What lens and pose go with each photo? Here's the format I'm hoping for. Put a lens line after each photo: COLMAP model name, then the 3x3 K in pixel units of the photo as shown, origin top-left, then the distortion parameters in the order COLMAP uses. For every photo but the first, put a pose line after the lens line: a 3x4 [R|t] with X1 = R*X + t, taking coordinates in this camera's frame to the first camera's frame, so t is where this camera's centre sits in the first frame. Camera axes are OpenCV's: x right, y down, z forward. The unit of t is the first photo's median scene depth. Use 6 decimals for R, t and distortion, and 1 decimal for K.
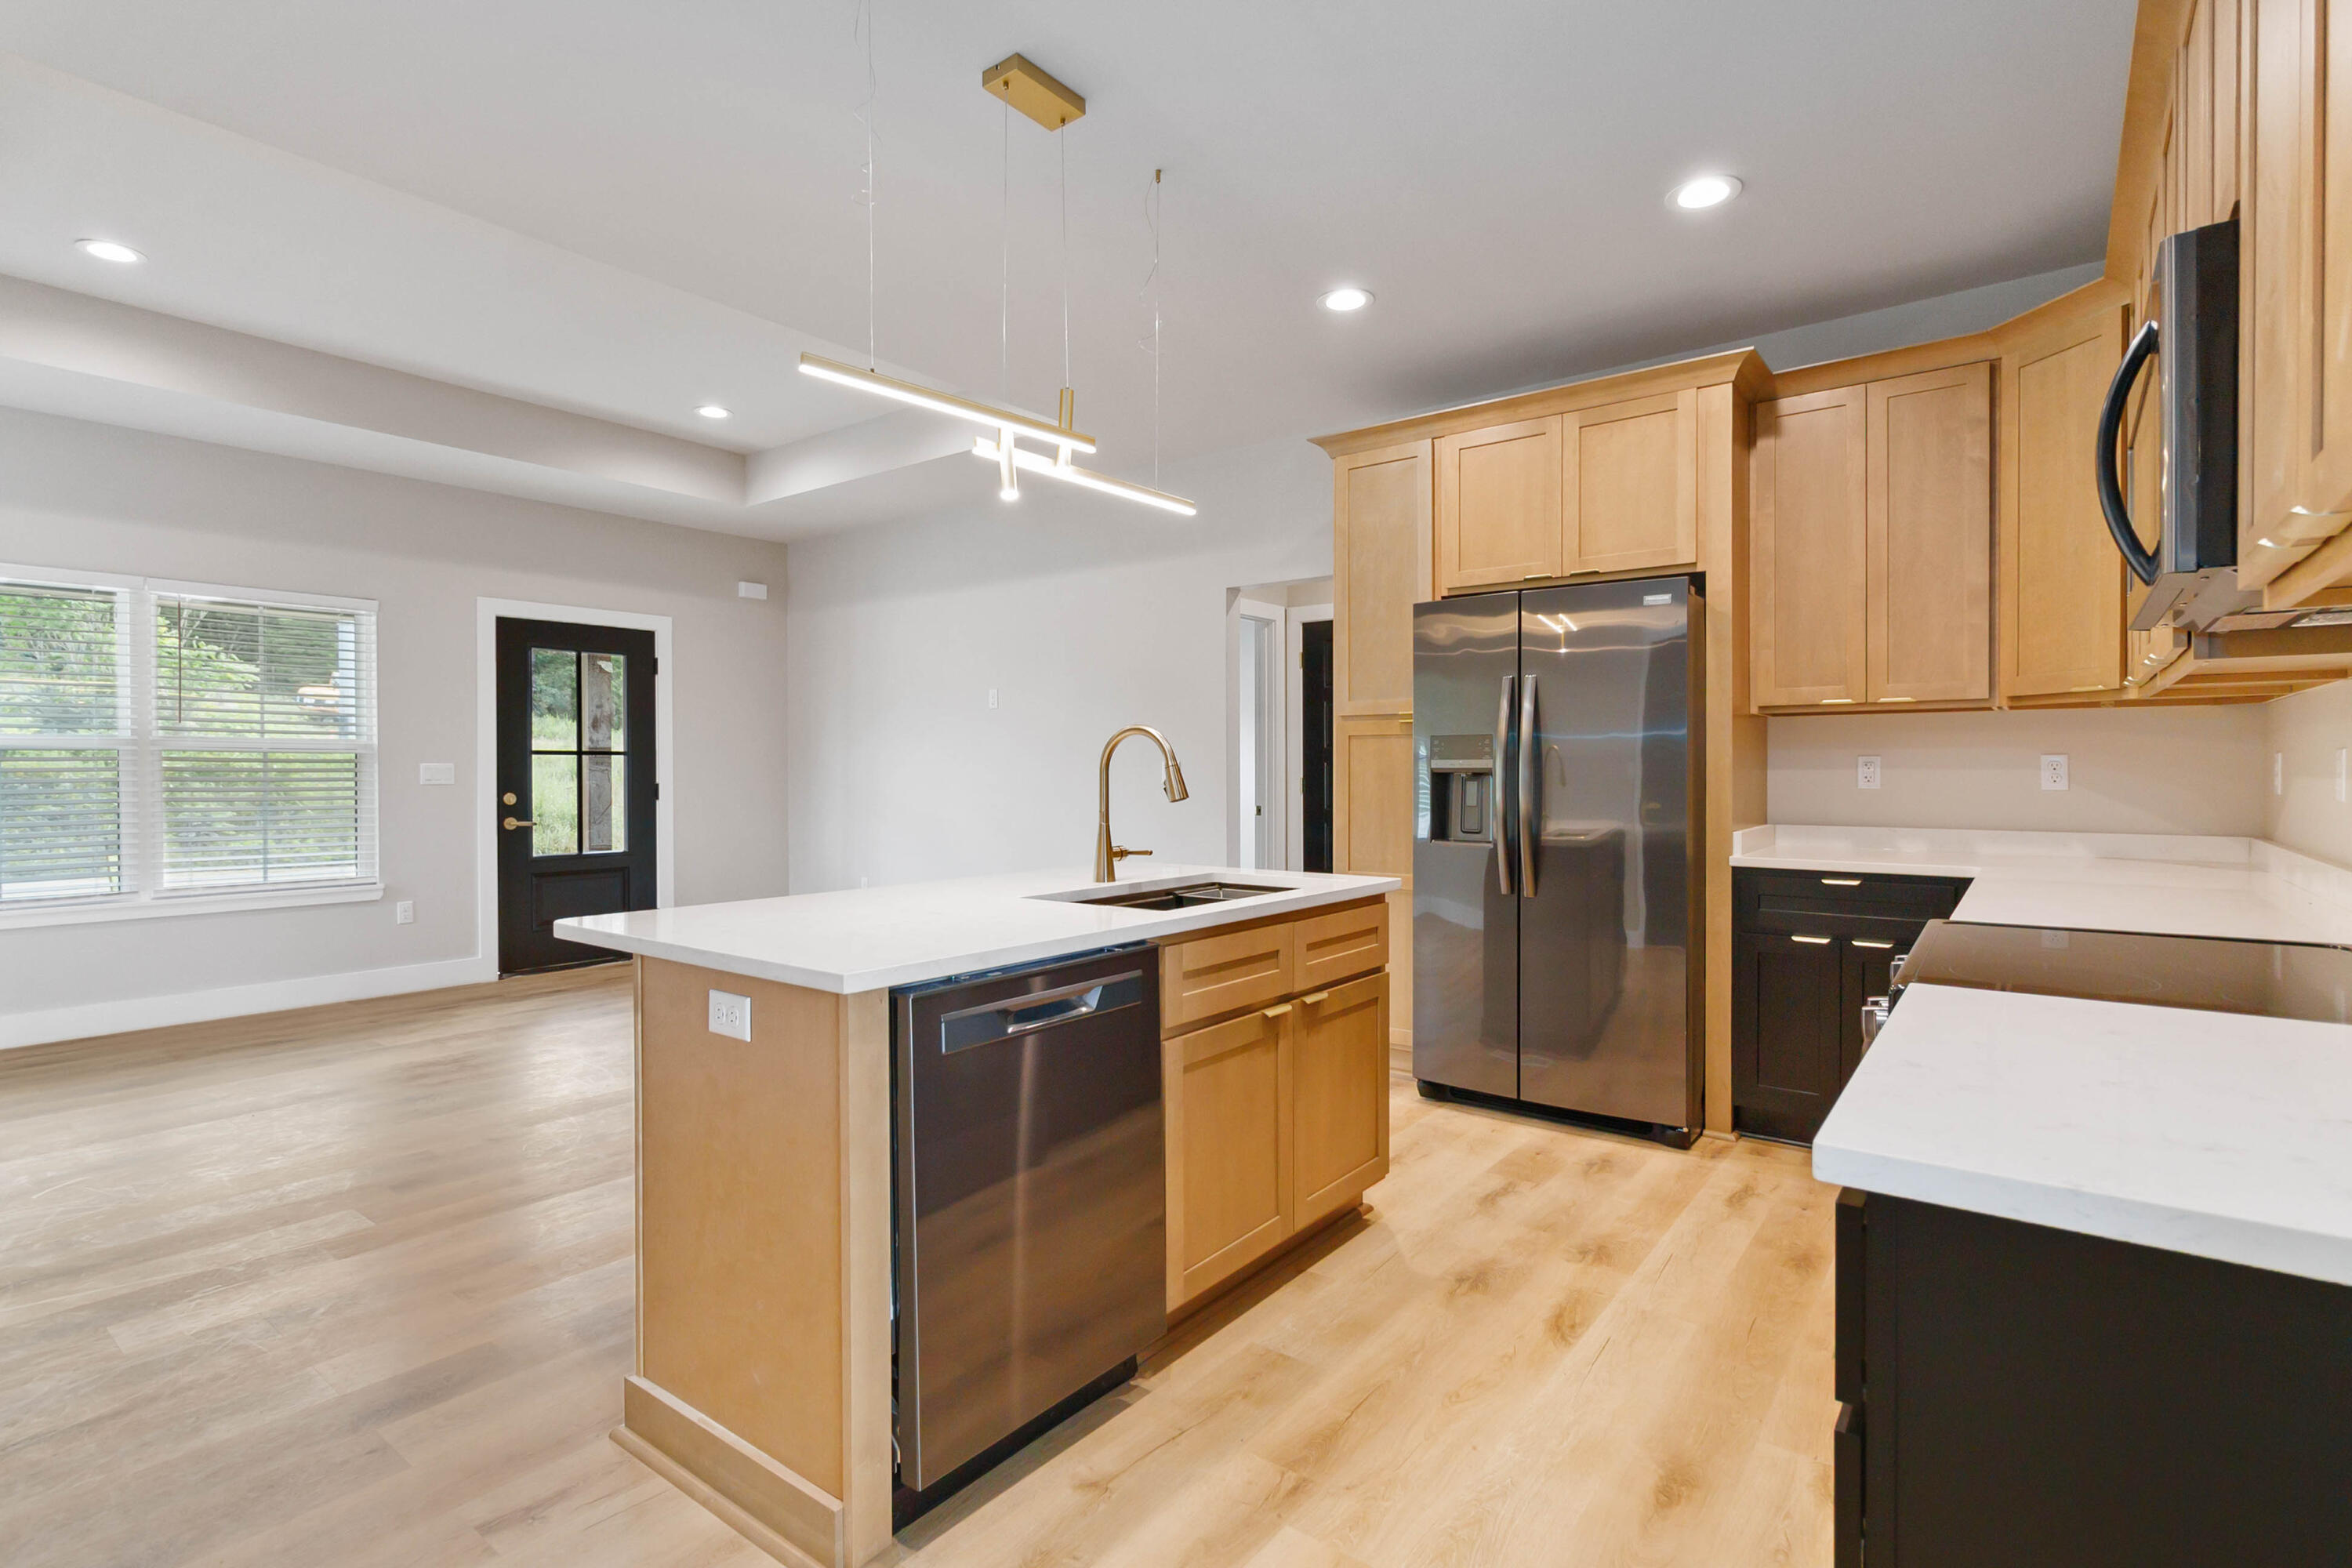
lens RADIAL K [[1120.8, 0, 1184.0], [0, 1120.8, 779.5], [0, 0, 1]] dist [0.000079, -0.000160]
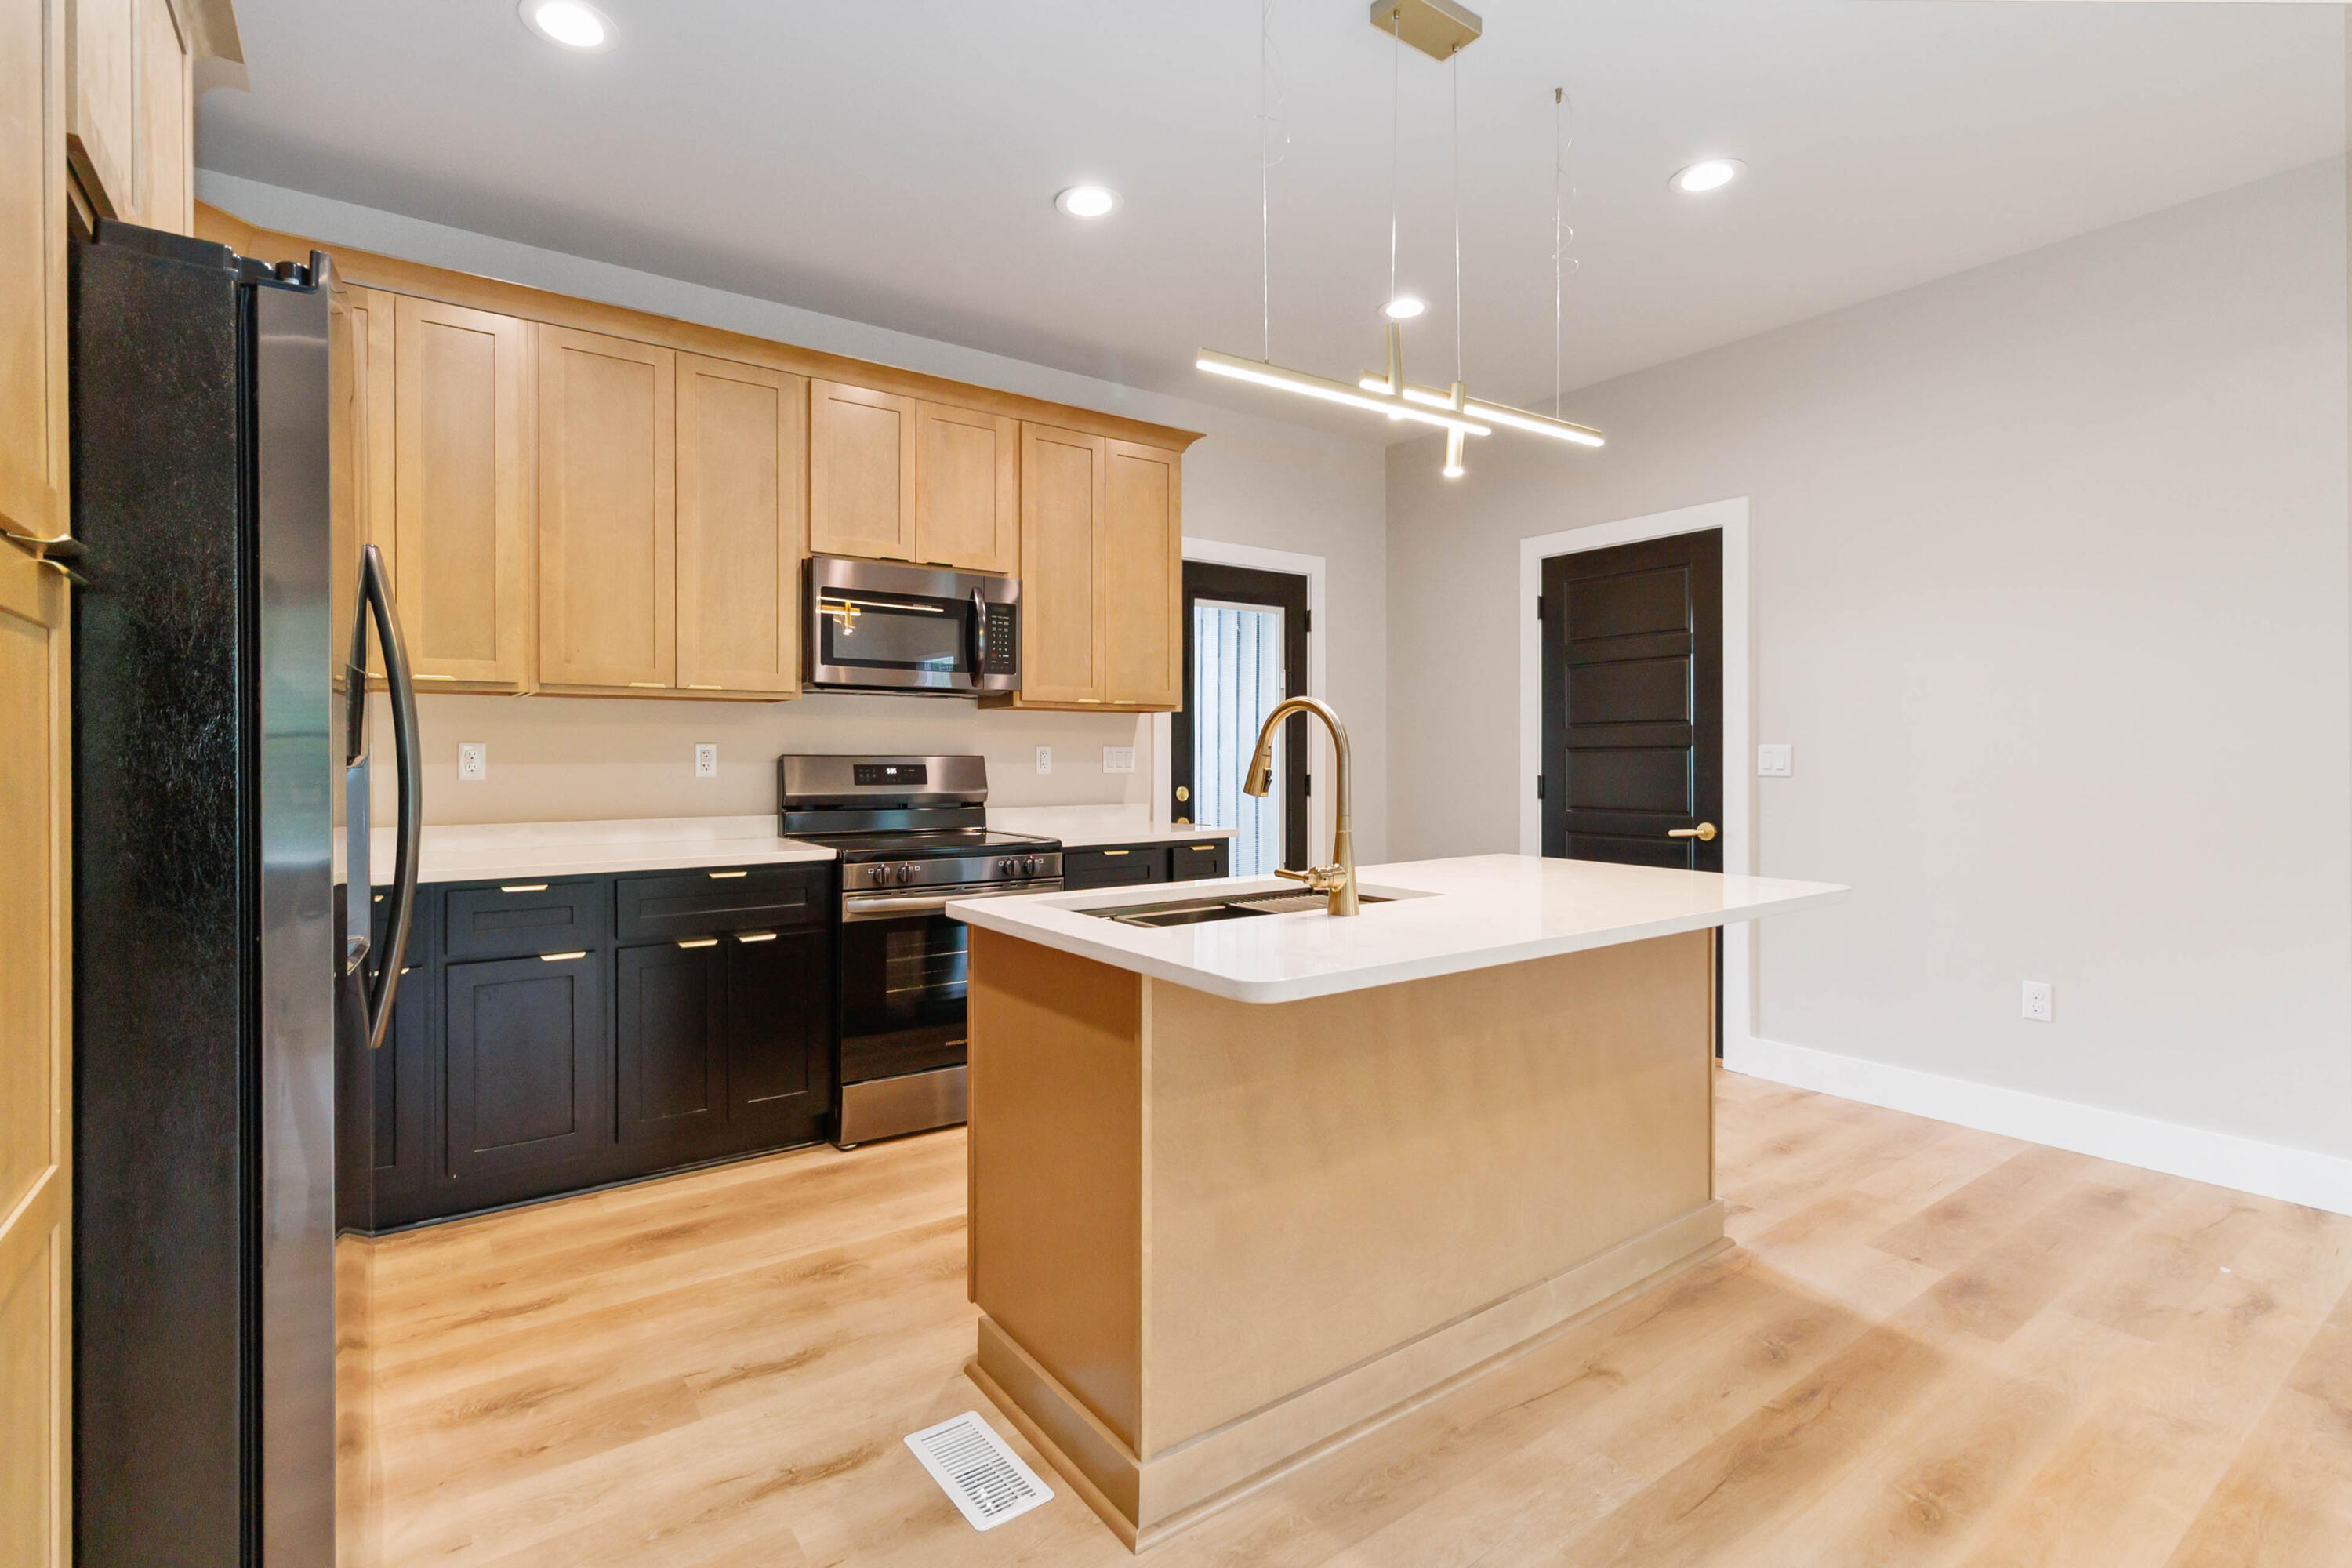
lens RADIAL K [[1095.1, 0, 1178.2], [0, 1095.1, 753.6], [0, 0, 1]] dist [0.000161, -0.000157]
pose [[-0.957555, 0.002723, 0.288236, -0.130476], [0.005135, 0.999958, 0.007610, -0.012311], [-0.288203, 0.008767, -0.957529, 1.287380]]
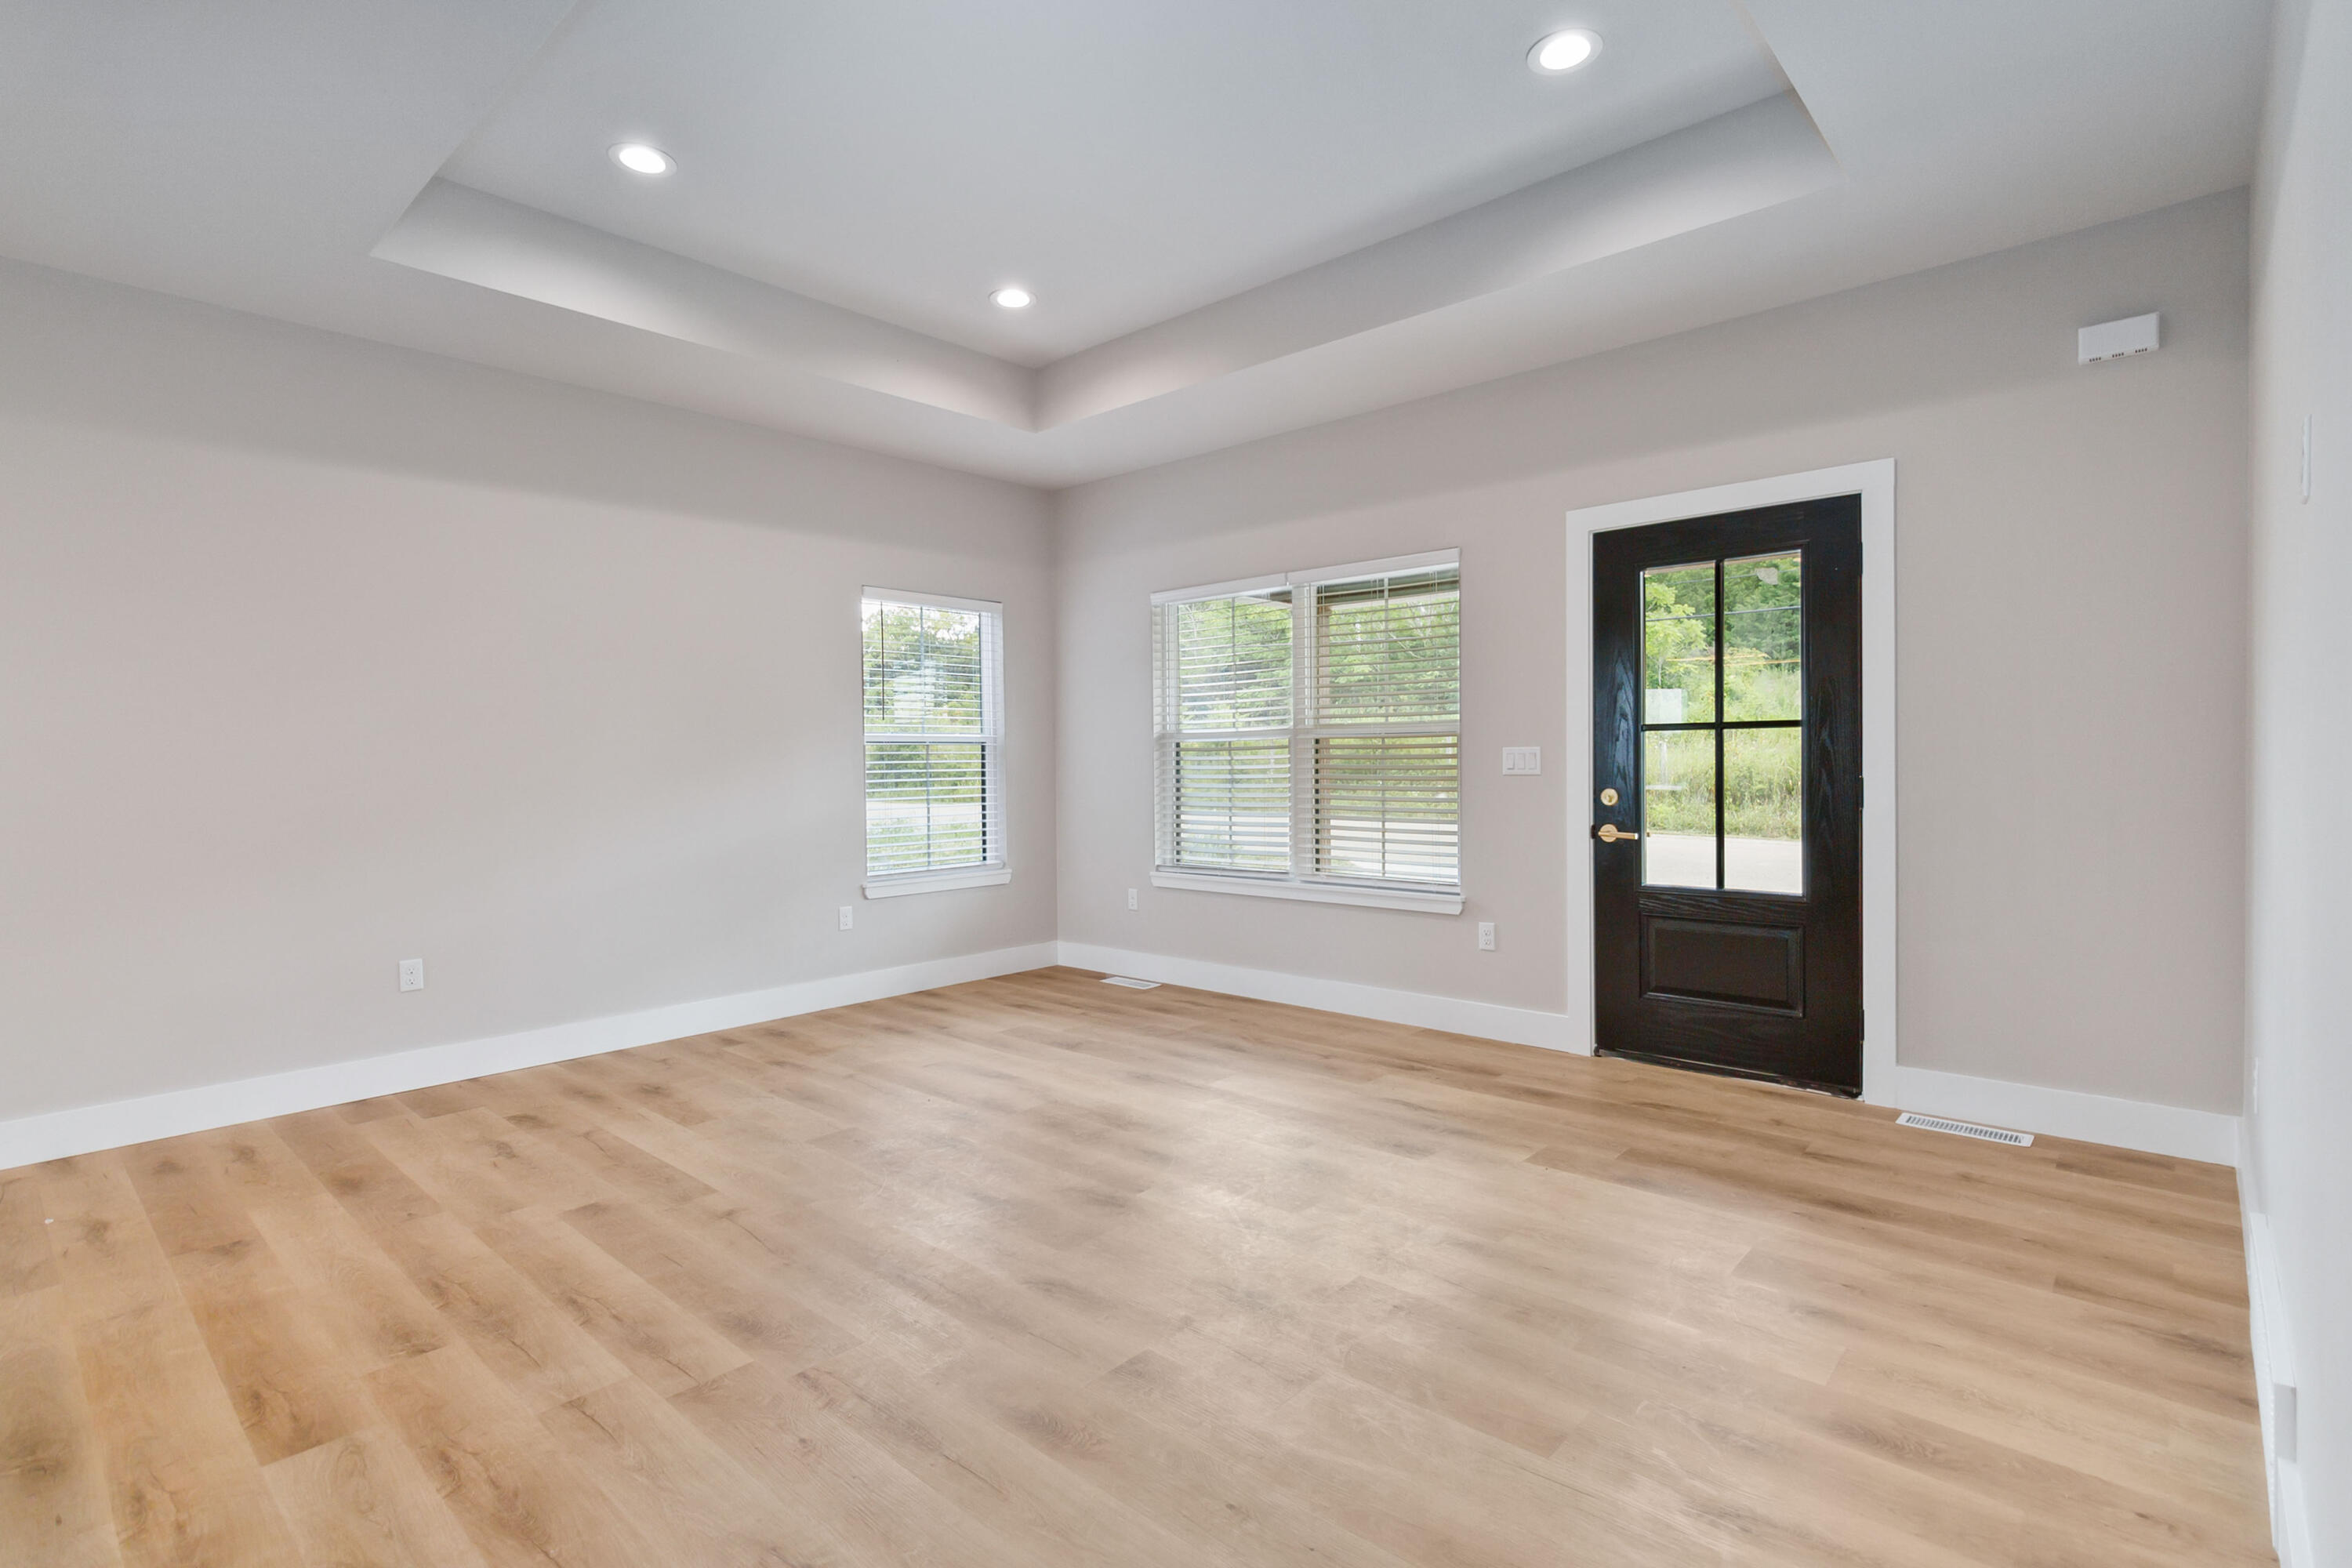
lens RADIAL K [[1113.1, 0, 1184.2], [0, 1113.1, 783.1], [0, 0, 1]] dist [0.001906, 0.000413]
pose [[-0.078406, 0.023608, -0.996642, 0.157125], [0.002139, 0.999721, 0.023512, -0.012743], [0.996919, -0.000289, -0.078434, 1.320836]]
